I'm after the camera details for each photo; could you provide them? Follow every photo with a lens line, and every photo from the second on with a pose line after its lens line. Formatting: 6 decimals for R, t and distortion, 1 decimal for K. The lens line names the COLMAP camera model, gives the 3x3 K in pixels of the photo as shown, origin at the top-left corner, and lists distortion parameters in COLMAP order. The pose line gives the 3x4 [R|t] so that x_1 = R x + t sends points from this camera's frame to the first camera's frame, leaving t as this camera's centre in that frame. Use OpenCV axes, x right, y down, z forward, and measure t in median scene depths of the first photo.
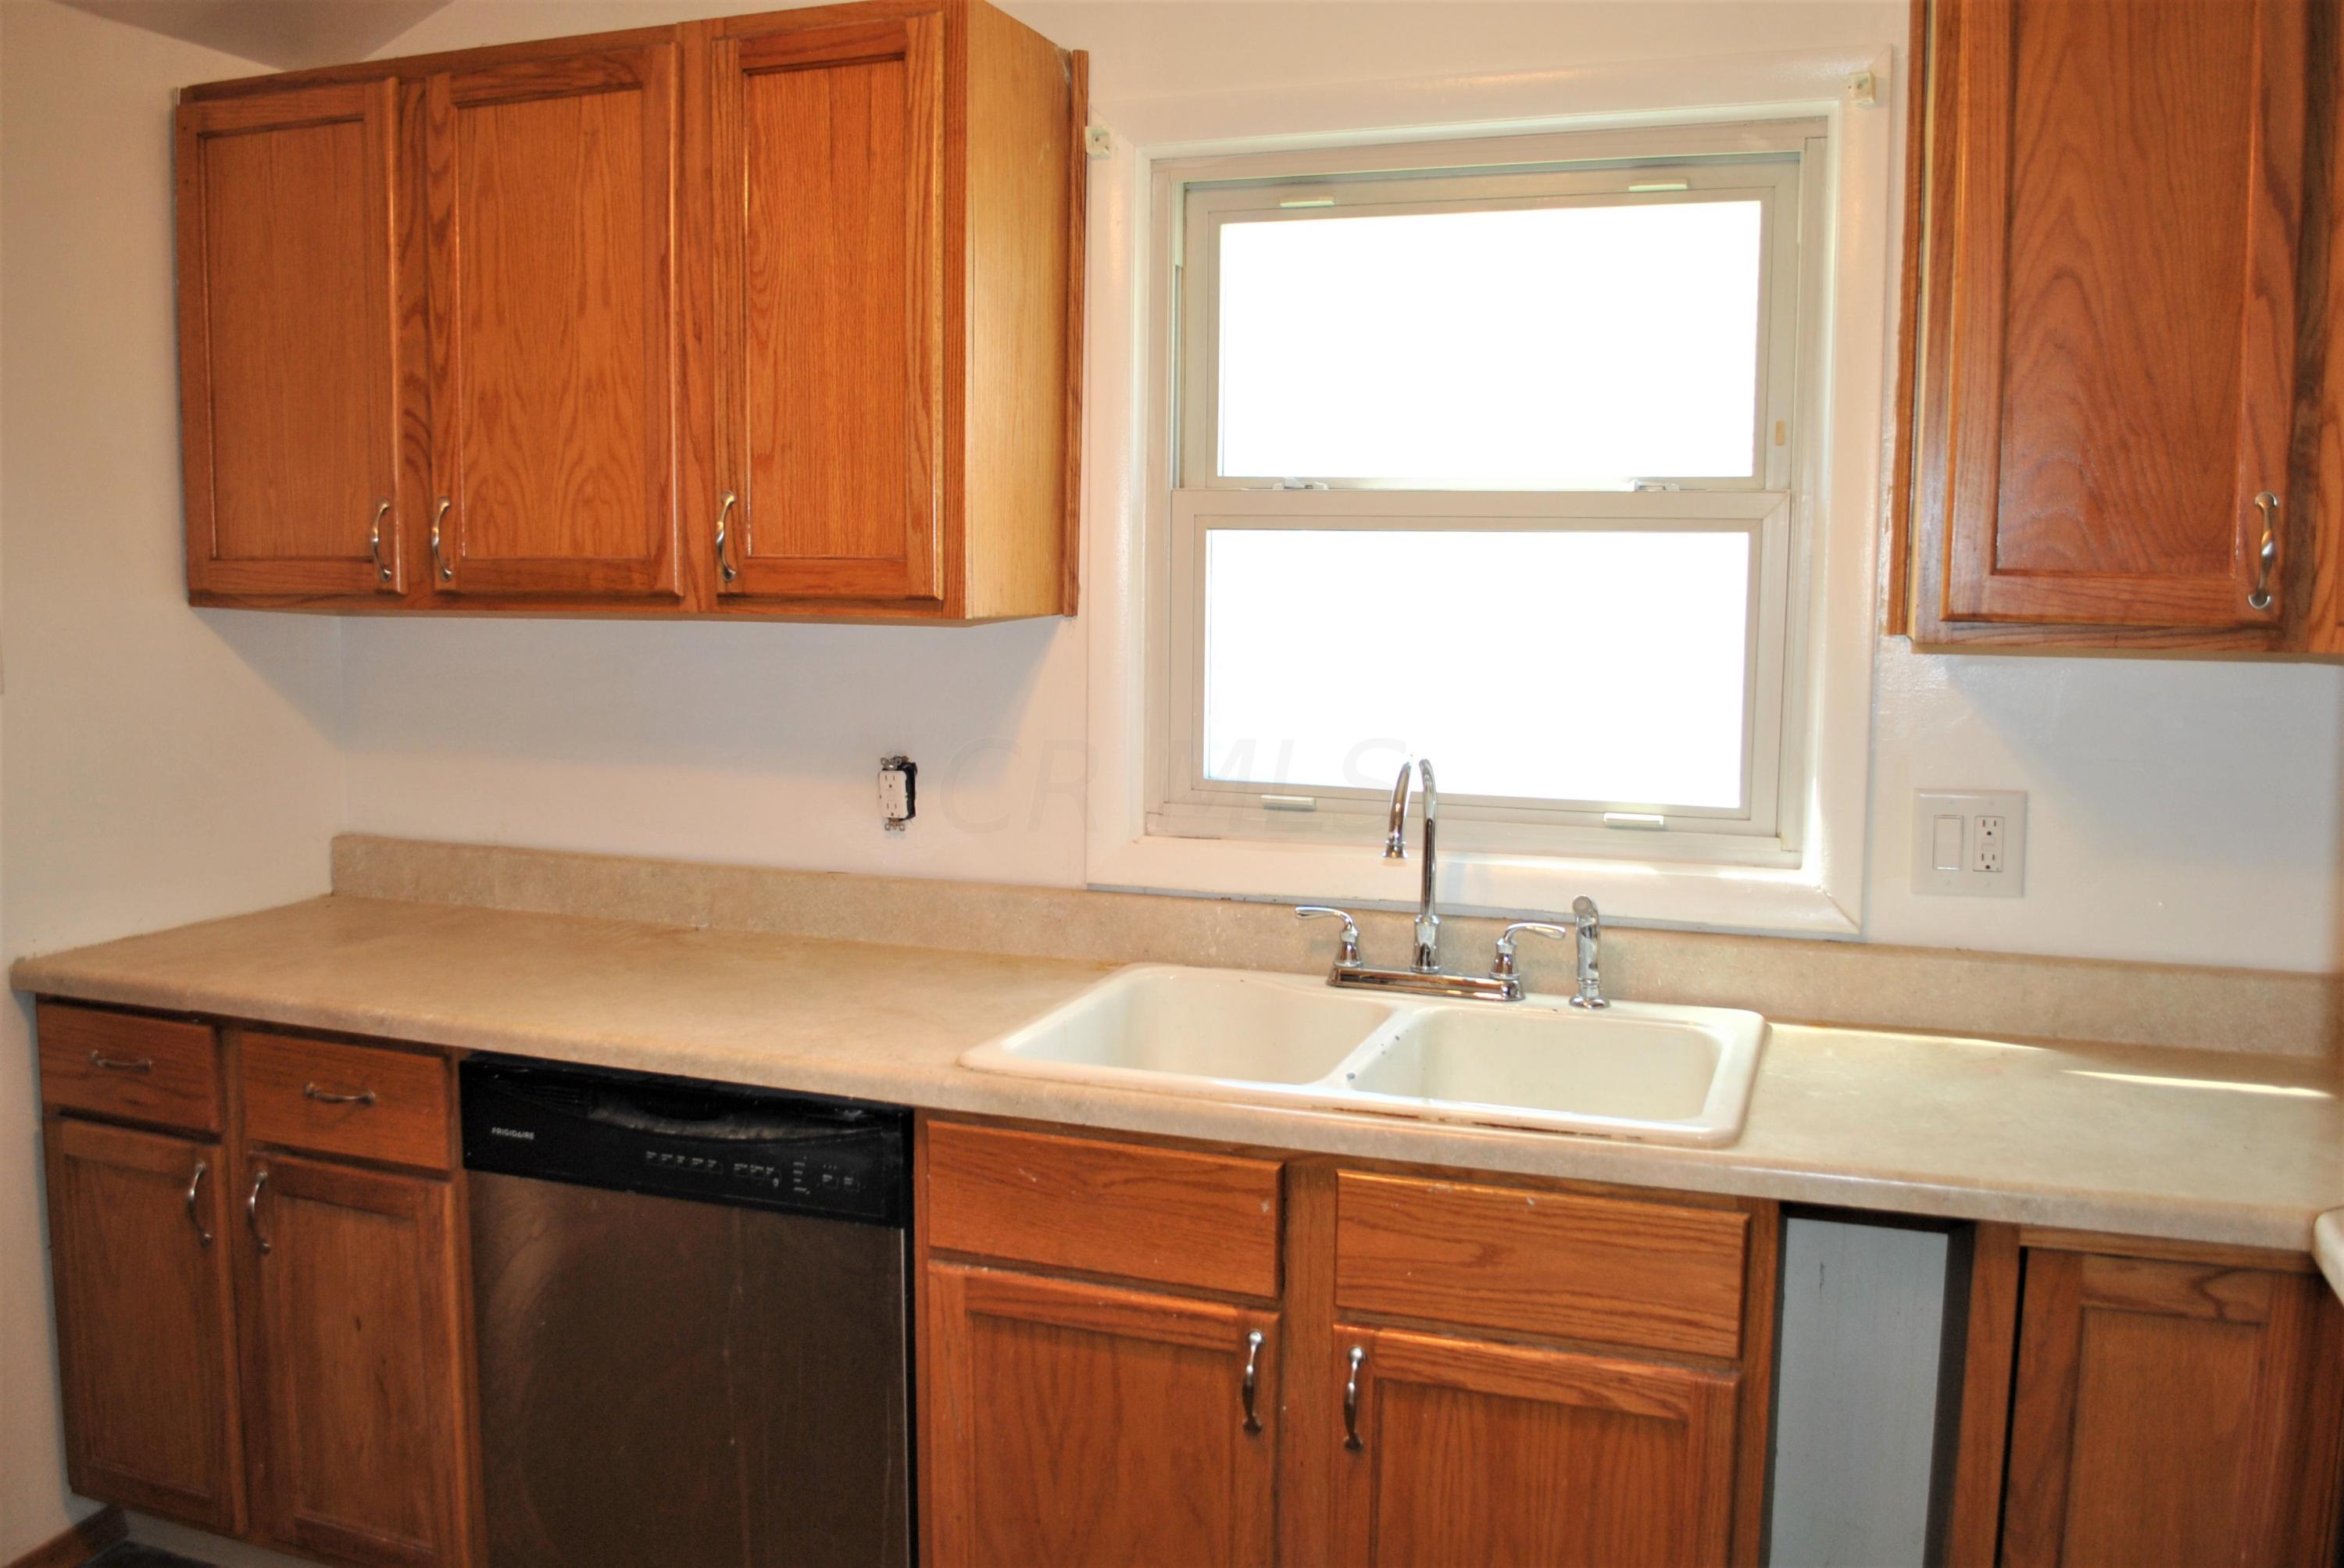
lens RADIAL K [[1873.1, 0, 1172.0], [0, 1873.1, 784.0], [0, 0, 1]] dist [-0.073646, 0.008977]
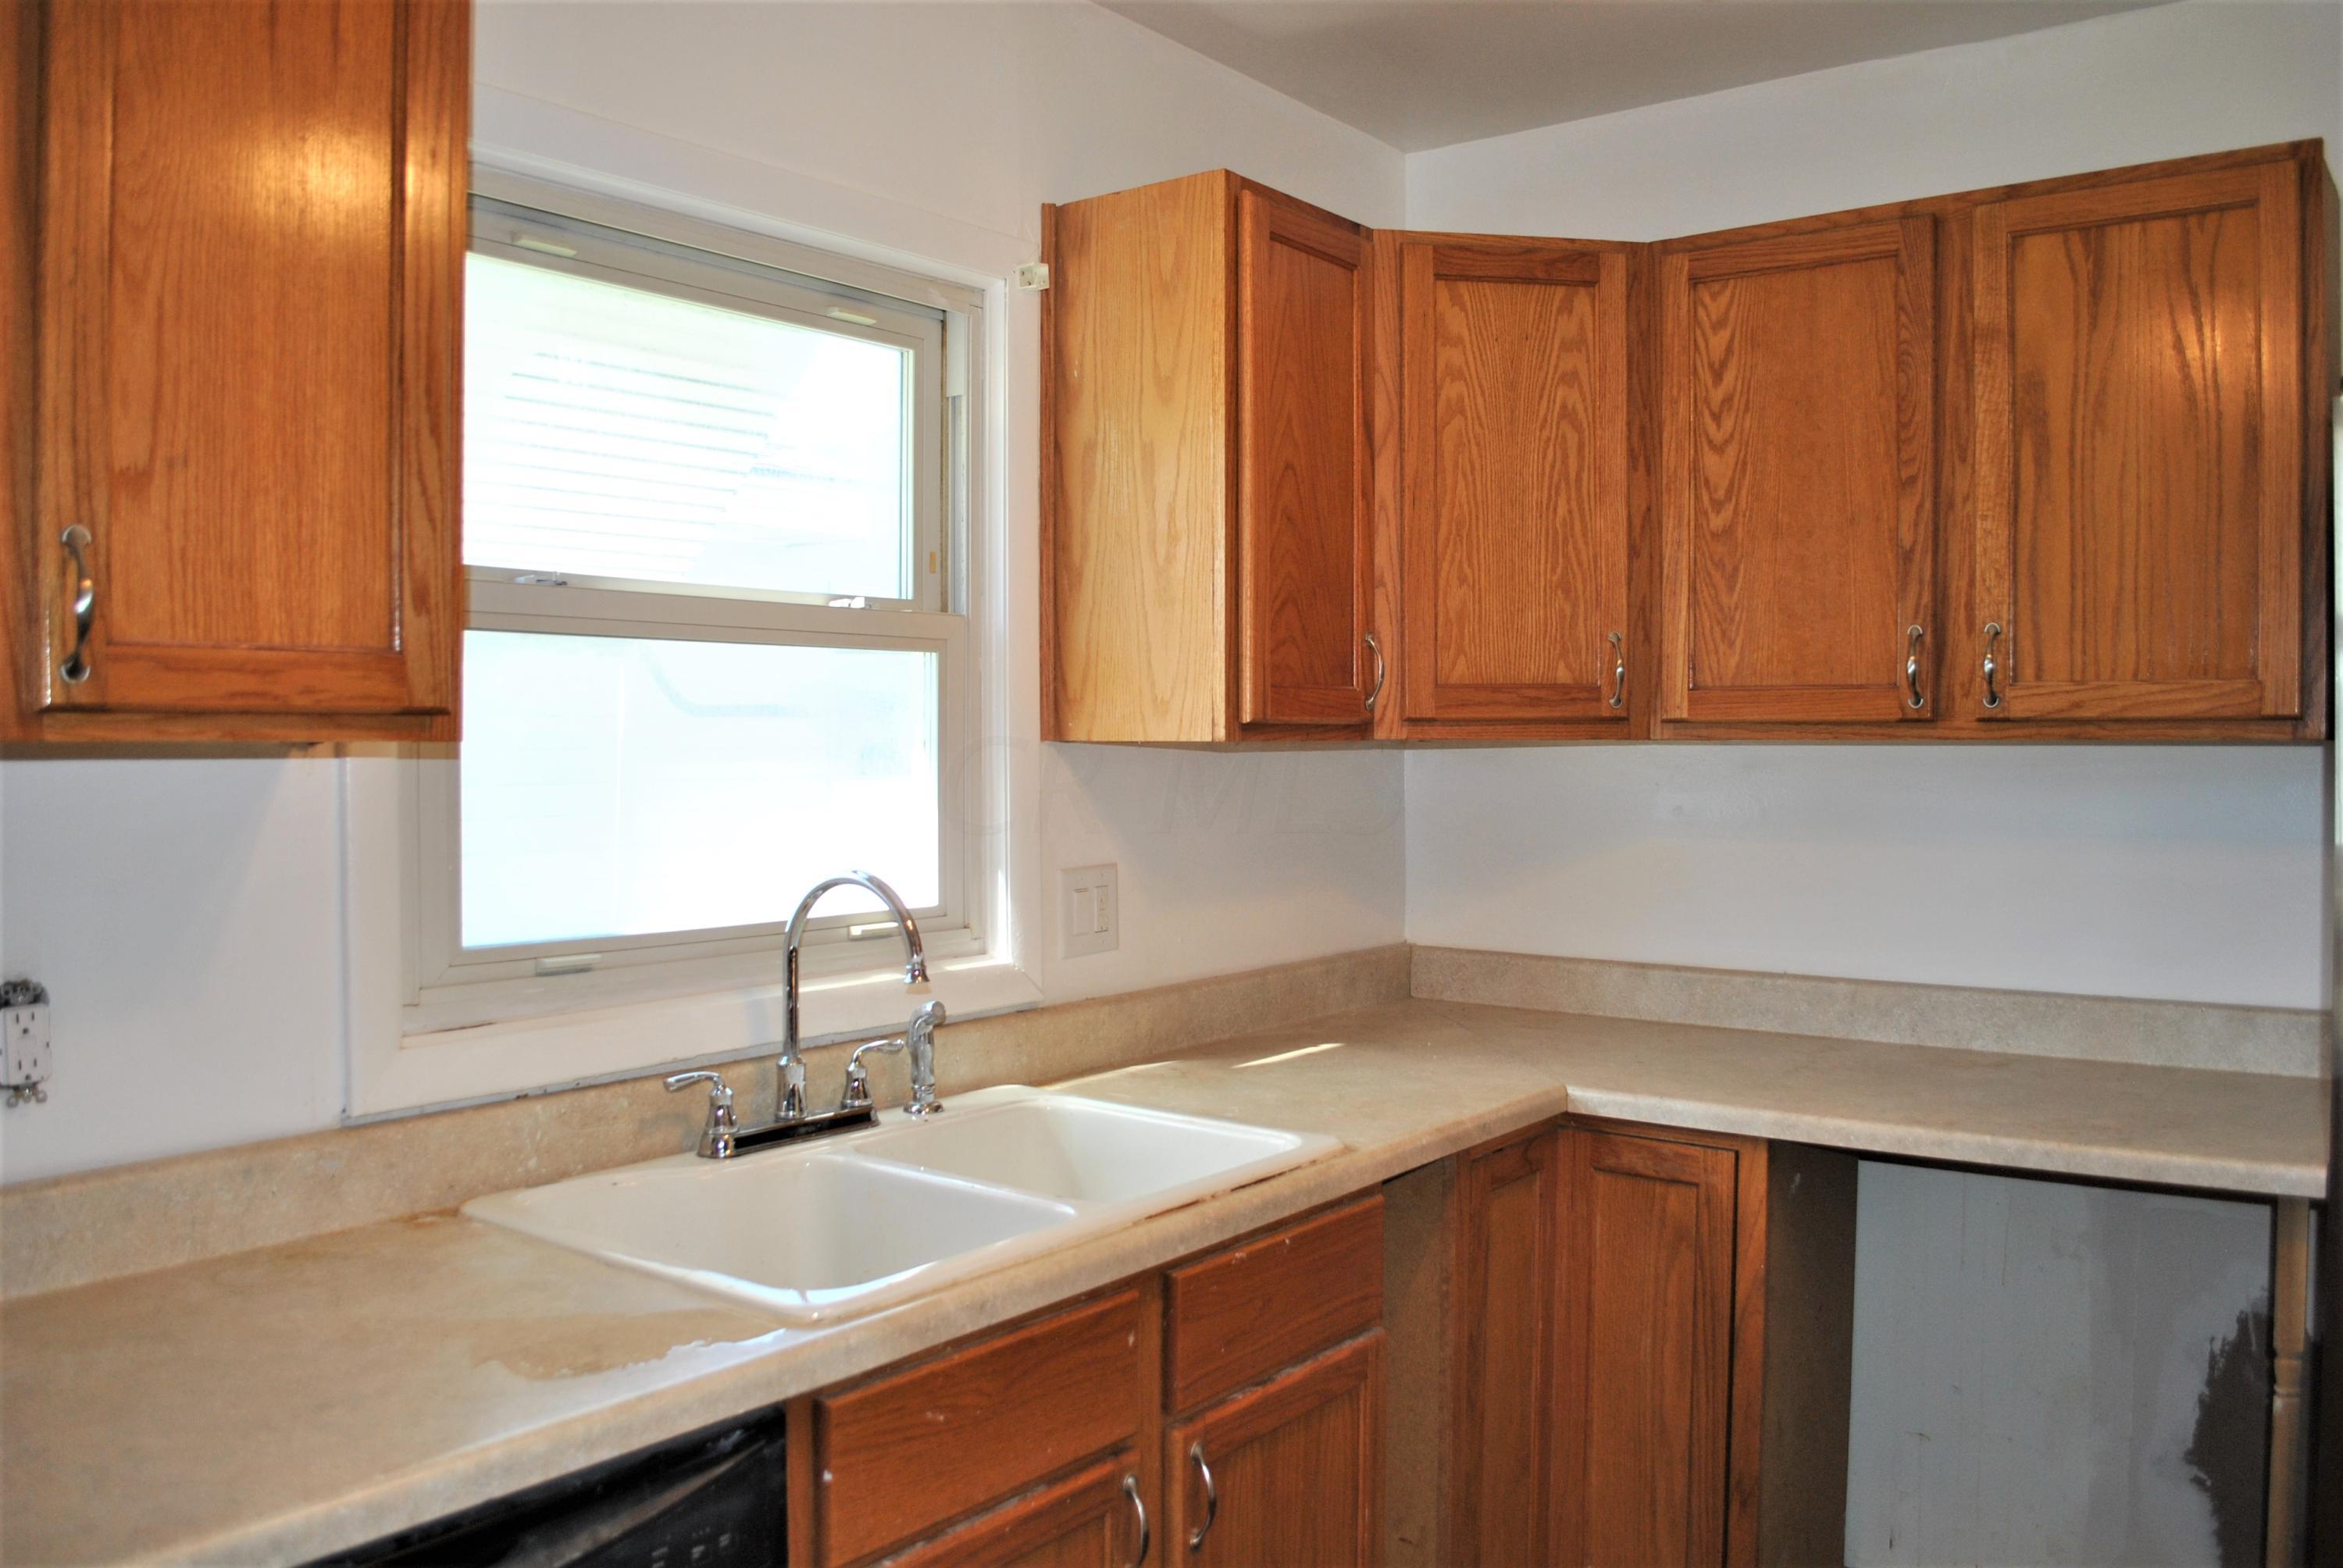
lens RADIAL K [[1872.2, 0, 1171.5], [0, 1872.2, 784.0], [0, 0, 1]] dist [-0.073646, 0.008977]
pose [[0.304478, -0.036097, 0.951835, -0.680288], [0.107817, 0.994166, 0.003213, -0.045984], [-0.946398, 0.101645, 0.306594, 0.534510]]
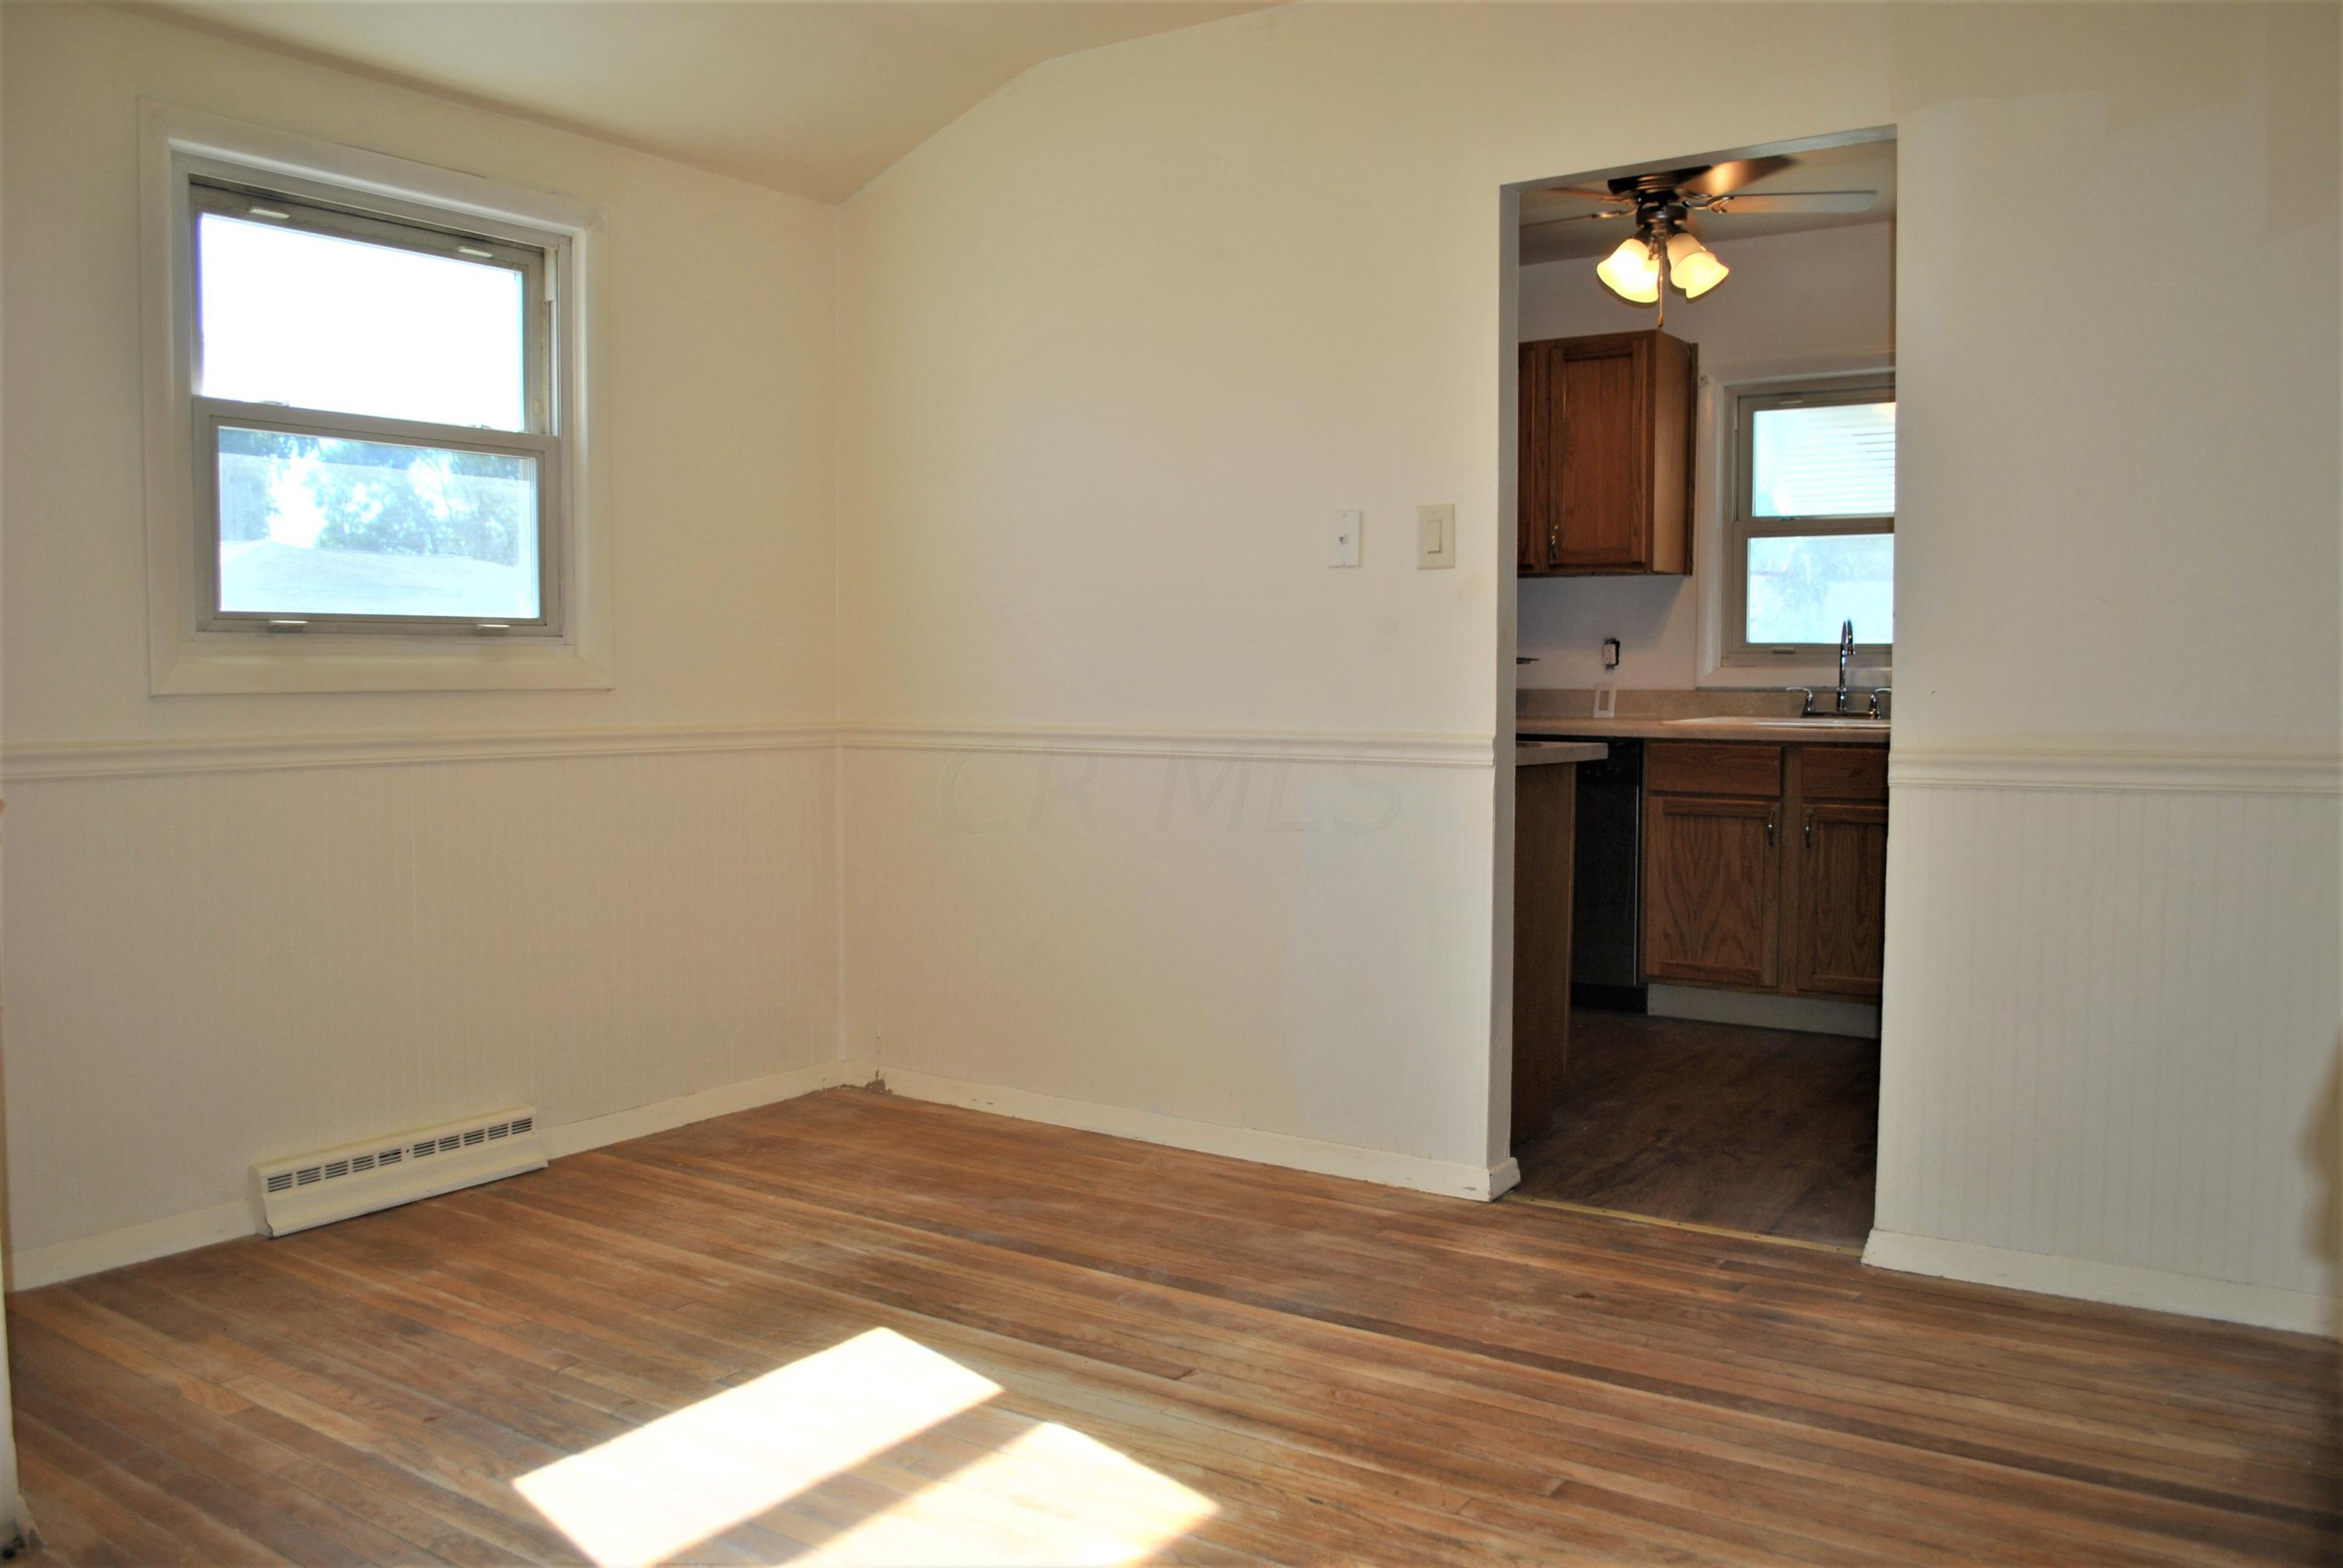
lens RADIAL K [[1872.2, 0, 1171.5], [0, 1872.2, 784.0], [0, 0, 1]] dist [-0.073646, 0.008977]
pose [[0.968802, 0.008827, -0.247679, -0.114879], [-0.022722, 0.998320, -0.053299, 0.349551], [0.246792, 0.057264, 0.967375, -1.590632]]
